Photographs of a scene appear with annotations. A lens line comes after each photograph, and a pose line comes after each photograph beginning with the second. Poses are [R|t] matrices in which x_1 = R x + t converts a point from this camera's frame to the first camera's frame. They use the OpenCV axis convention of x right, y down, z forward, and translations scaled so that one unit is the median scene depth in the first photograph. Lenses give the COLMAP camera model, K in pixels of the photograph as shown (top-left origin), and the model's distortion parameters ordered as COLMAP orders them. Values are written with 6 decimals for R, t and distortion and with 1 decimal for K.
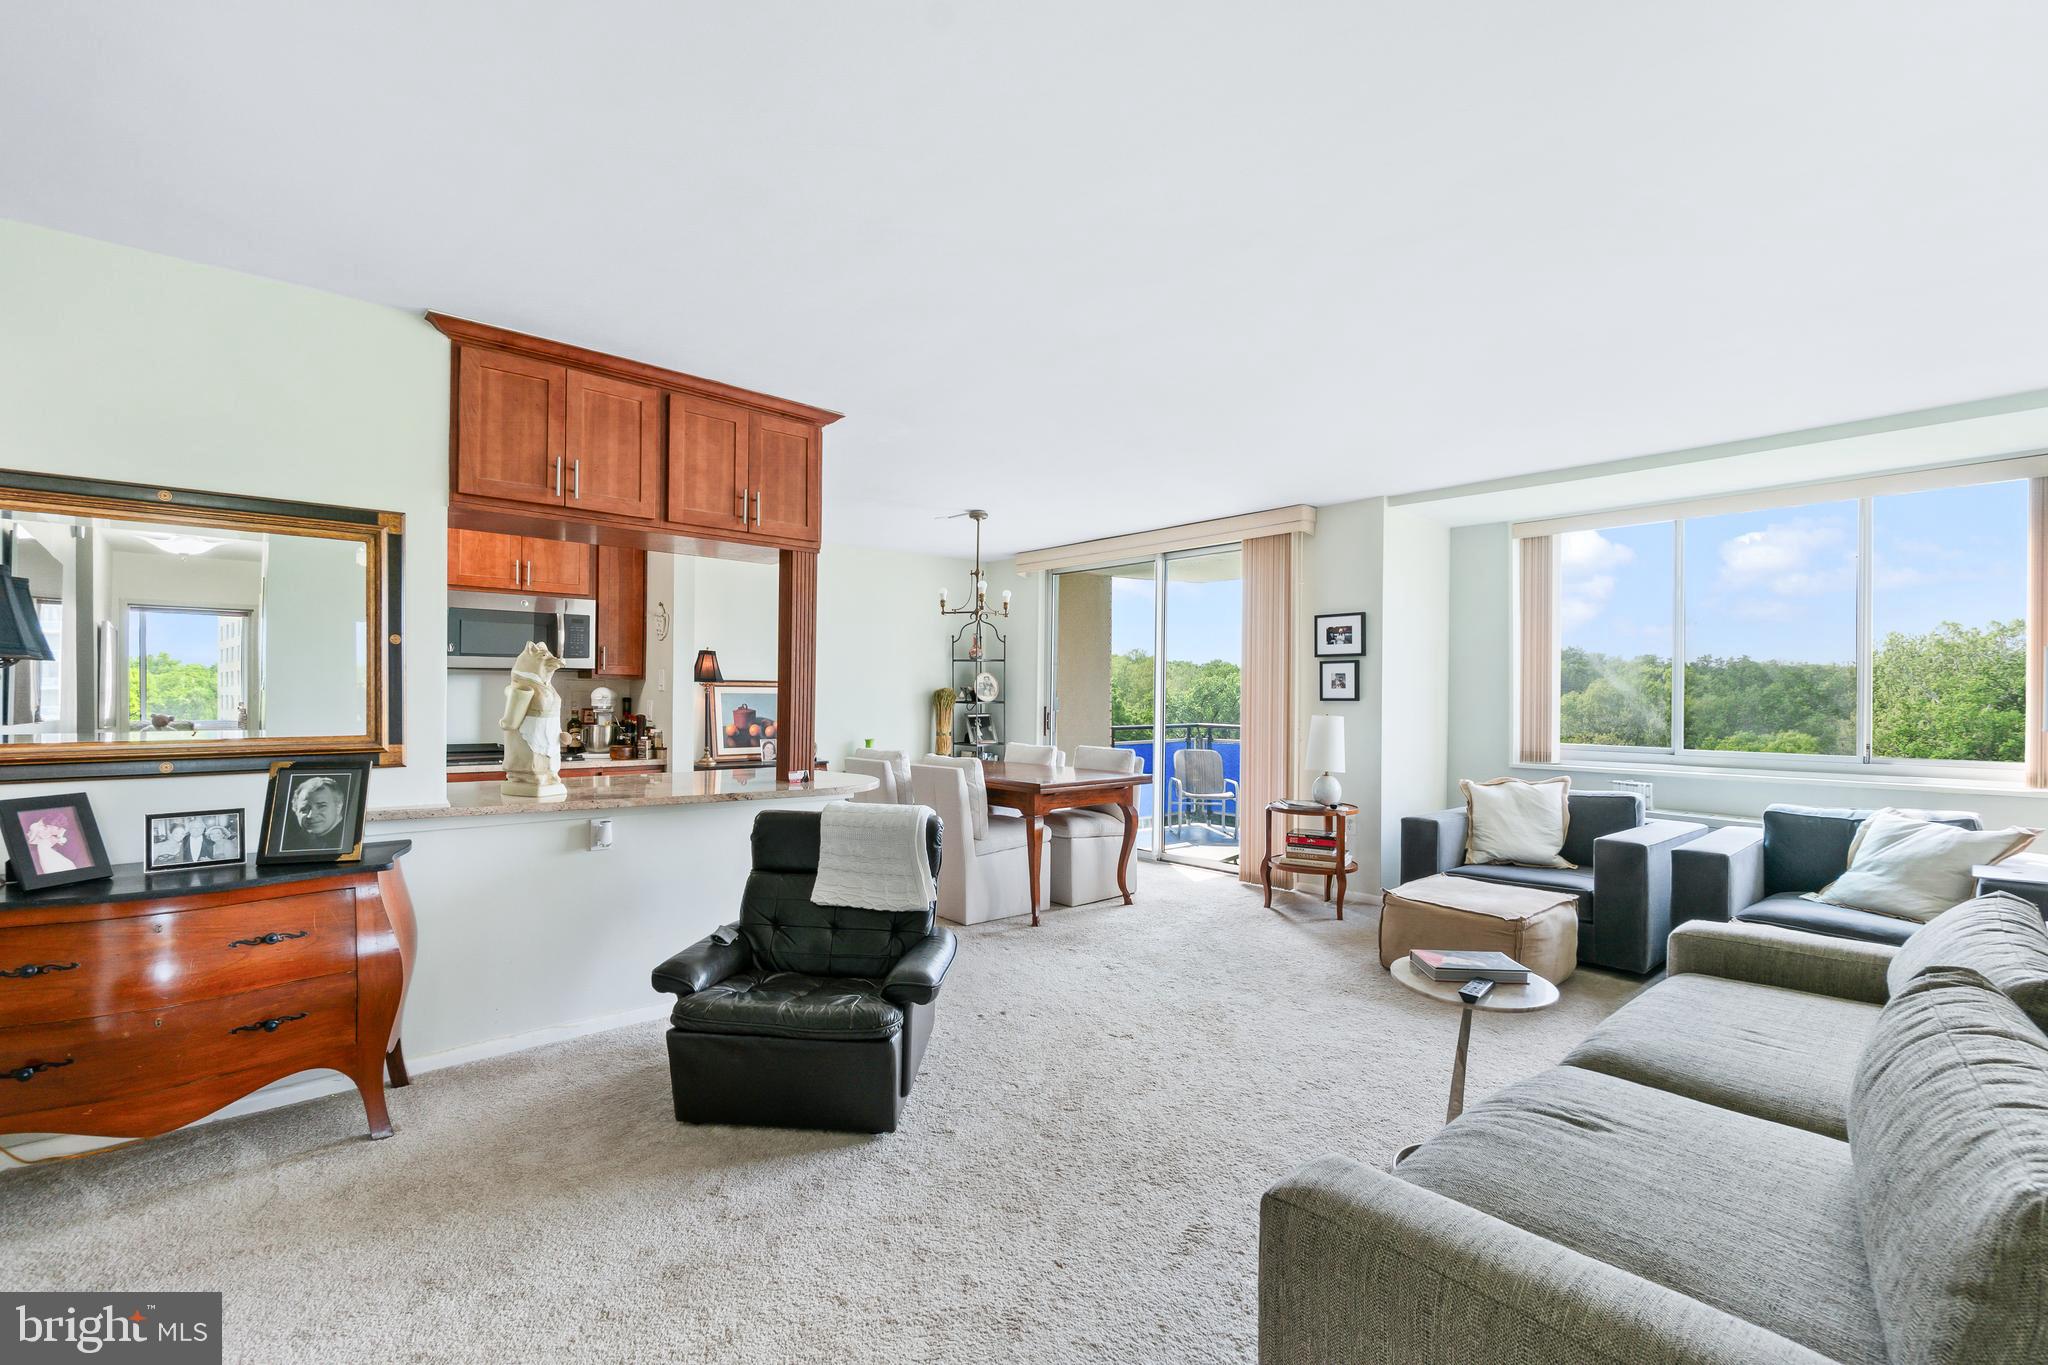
lens RADIAL K [[912.7, 0, 952.1], [0, 912.7, 695.7], [0, 0, 1]] dist [-0.004691, 0.000955]
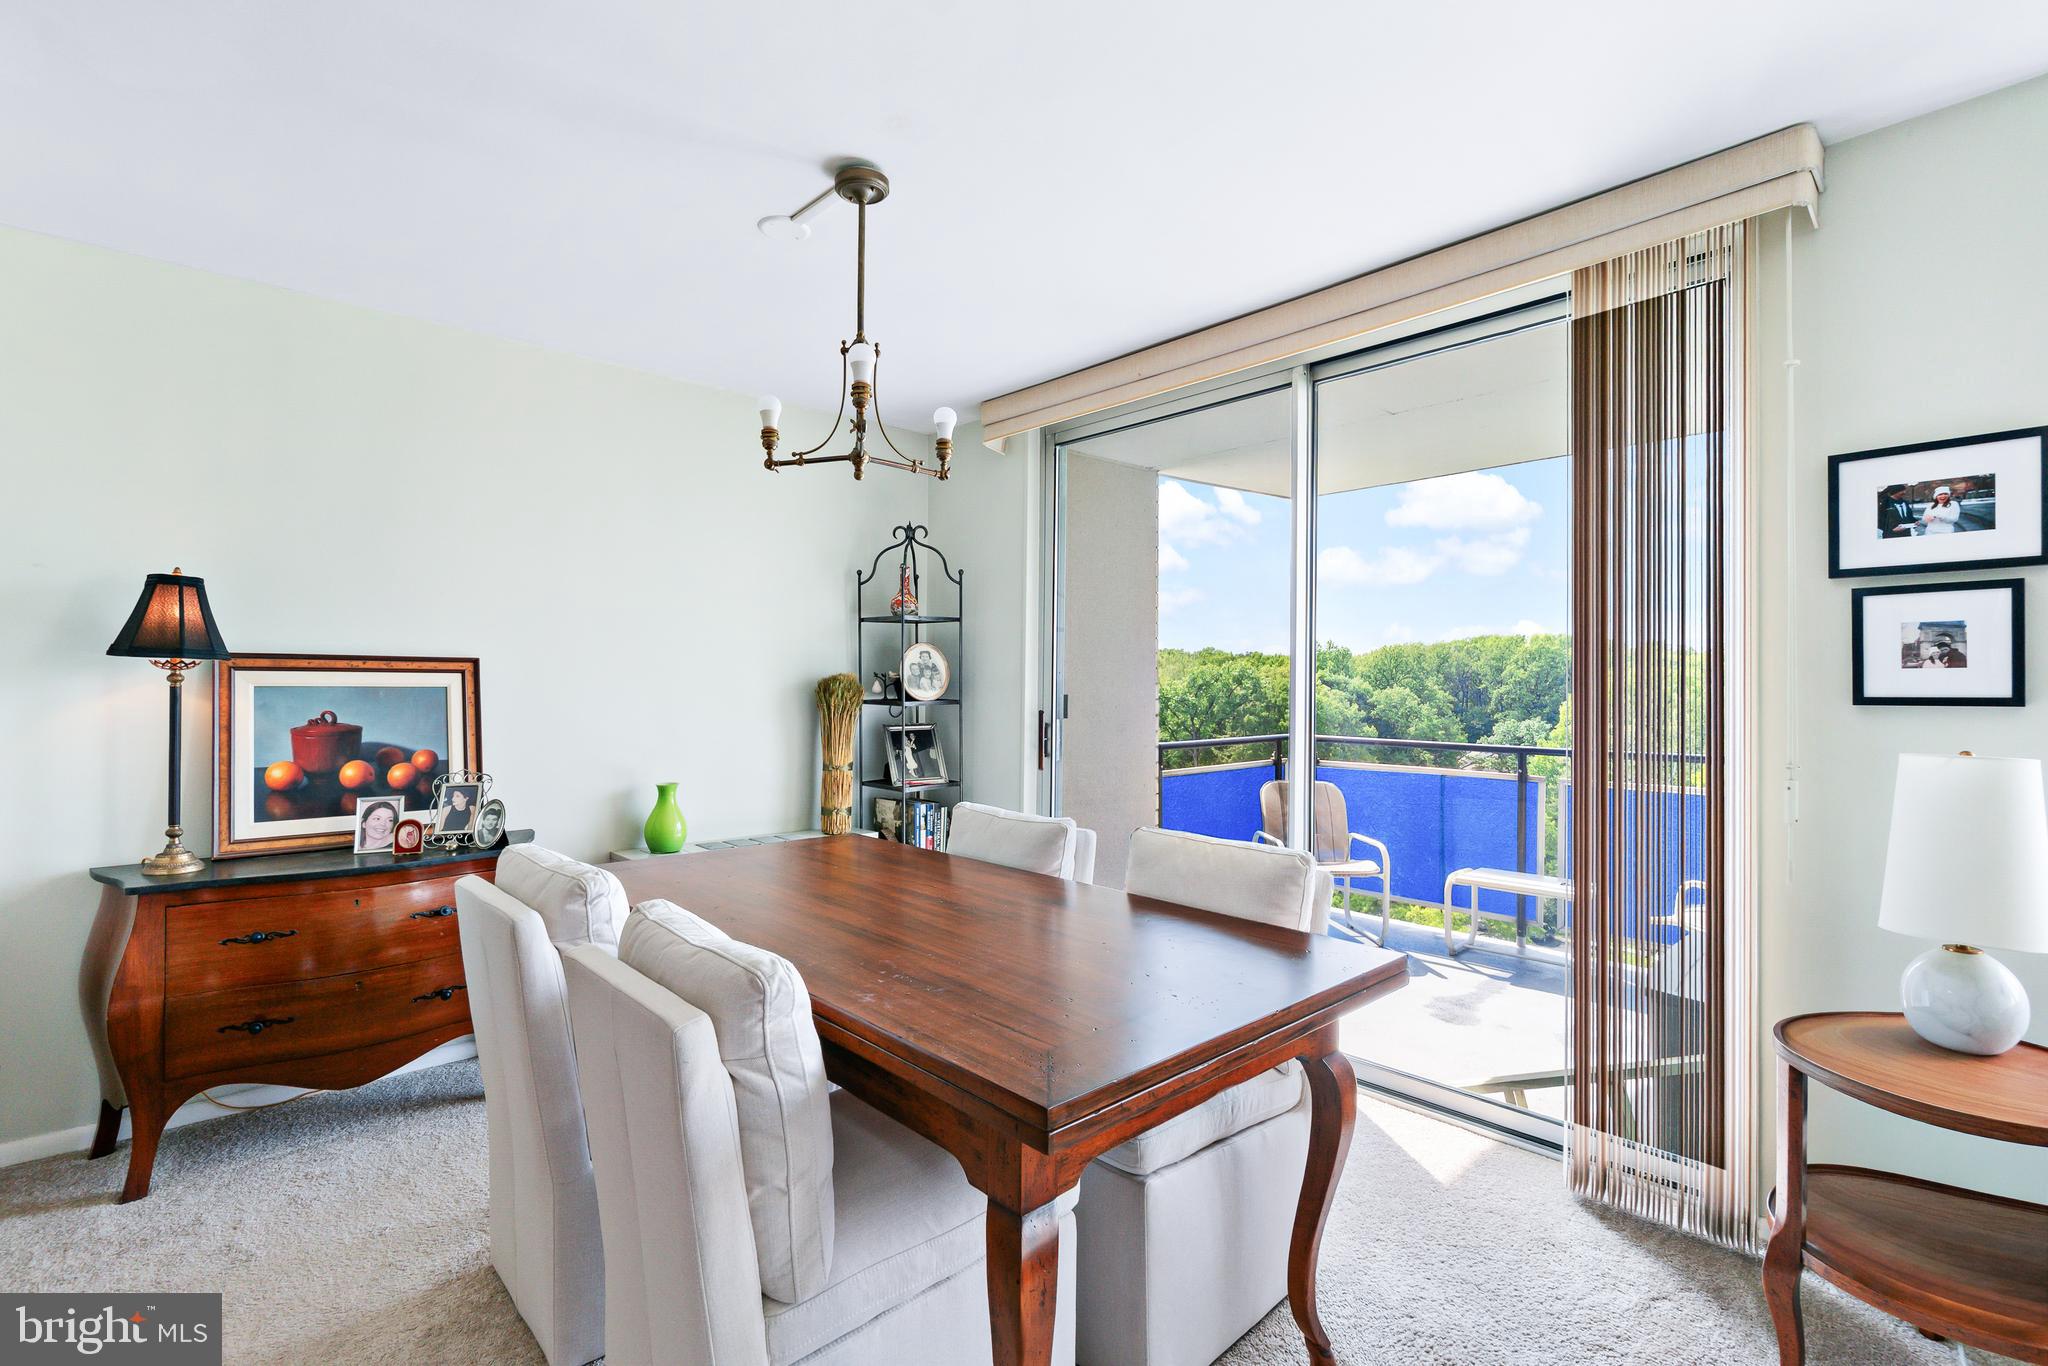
lens RADIAL K [[912.7, 0, 1006.3], [0, 912.7, 682.9], [0, 0, 1]] dist [-0.004691, 0.000955]
pose [[0.997229, -0.002440, 0.074355, 0.053006], [0.002681, 0.999991, -0.003140, -0.002059], [-0.074347, 0.003330, 0.997227, 0.579006]]
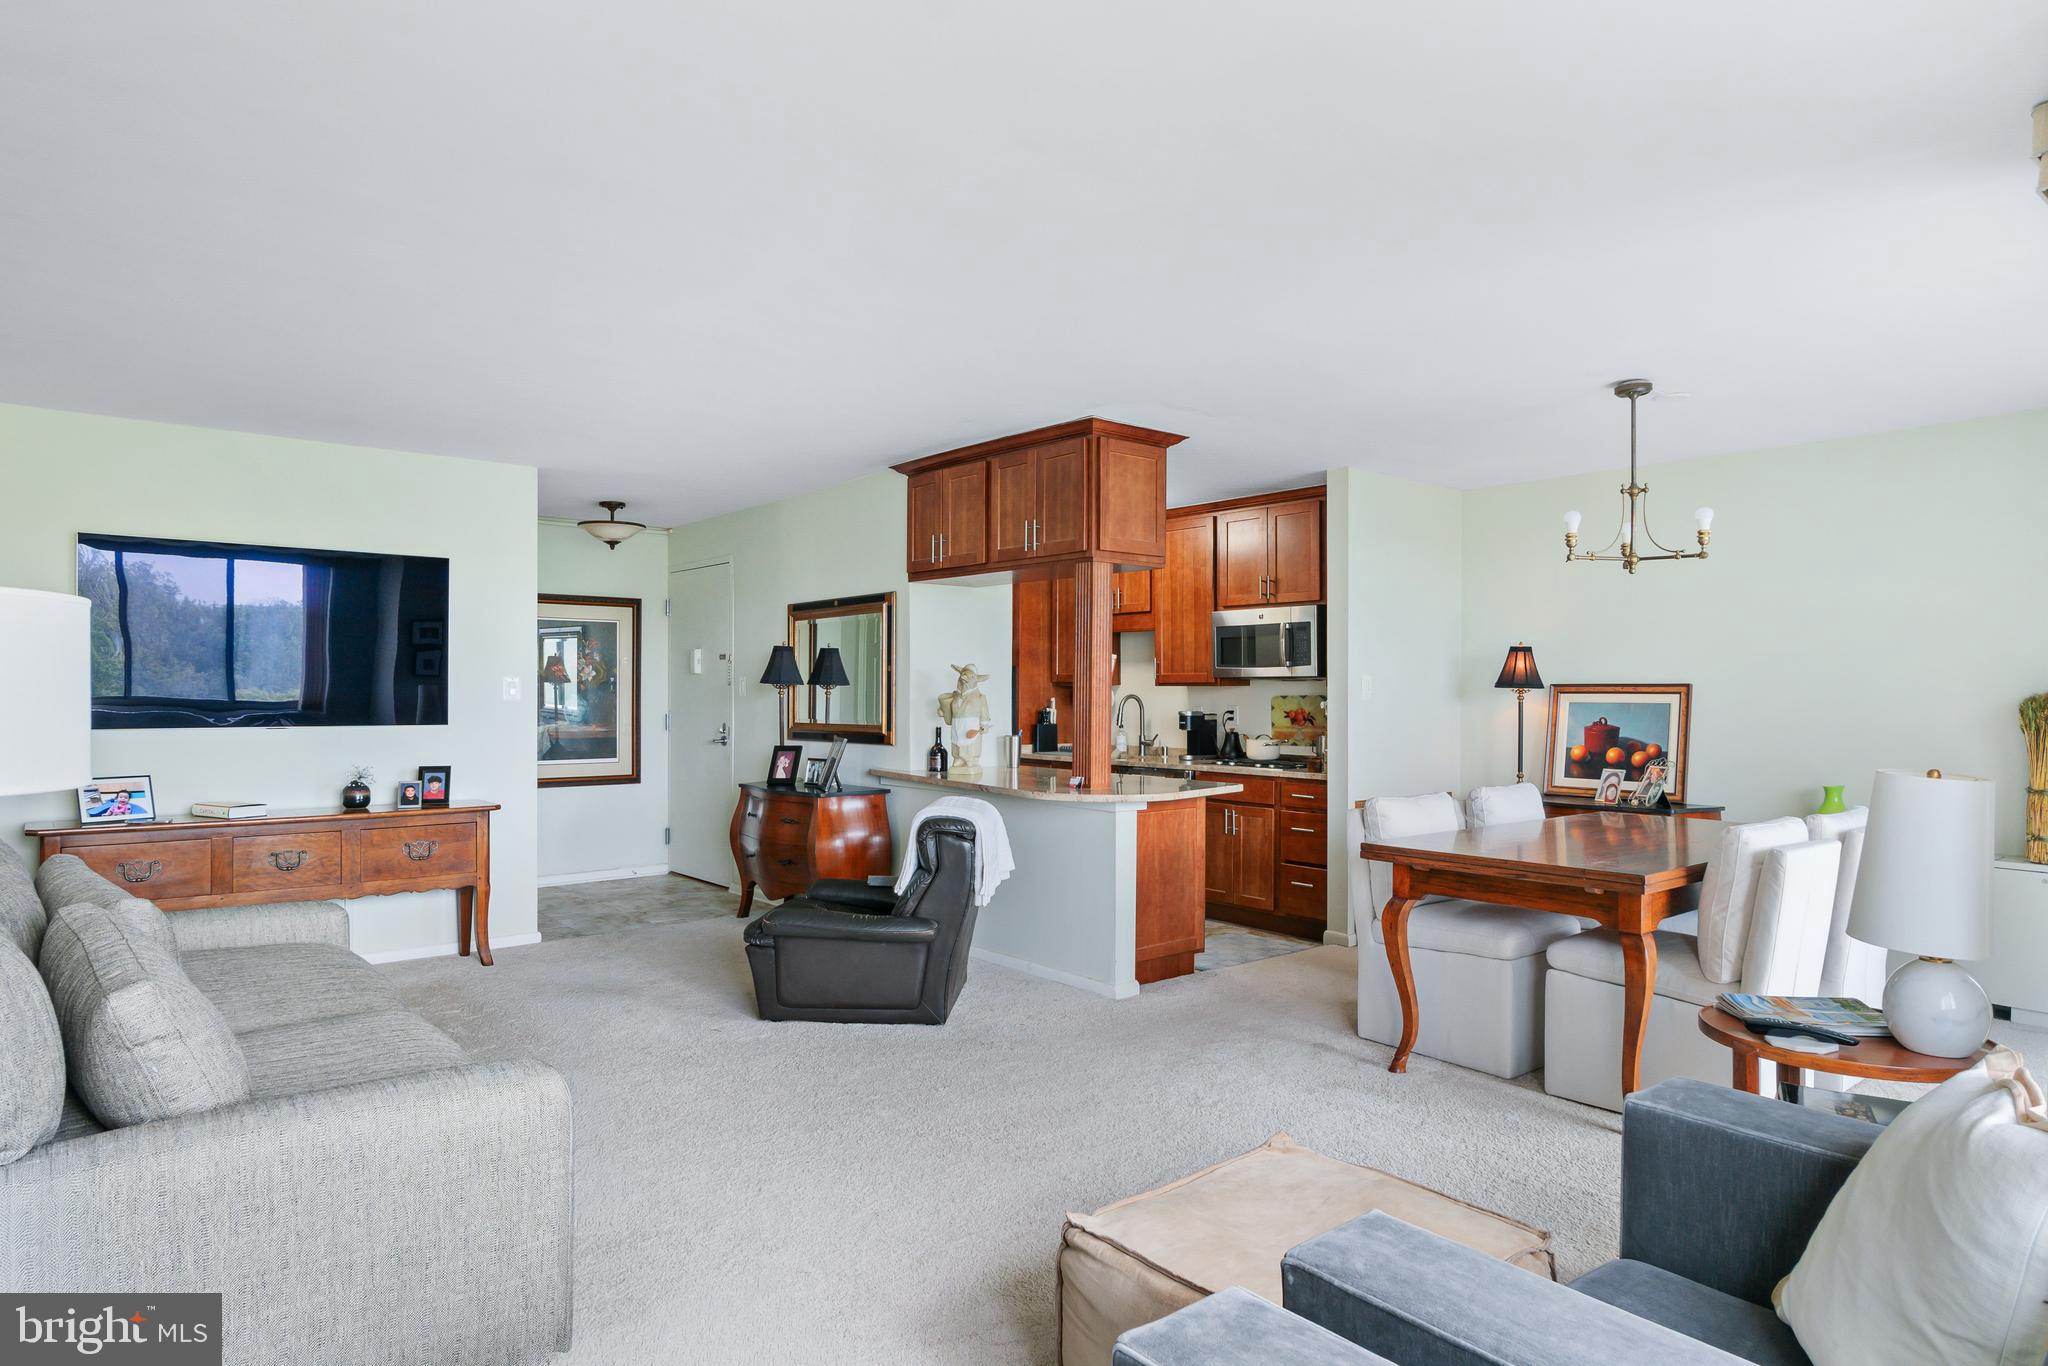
lens RADIAL K [[1138.8, 0, 1003.4], [0, 1138.8, 681.8], [0, 0, 1]] dist [0.036039, 0.000330]
pose [[0.024292, -0.018838, -0.999527, 0.672503], [-0.005704, 0.999804, -0.018981, 0.000940], [0.999689, 0.006163, 0.024180, 0.531231]]
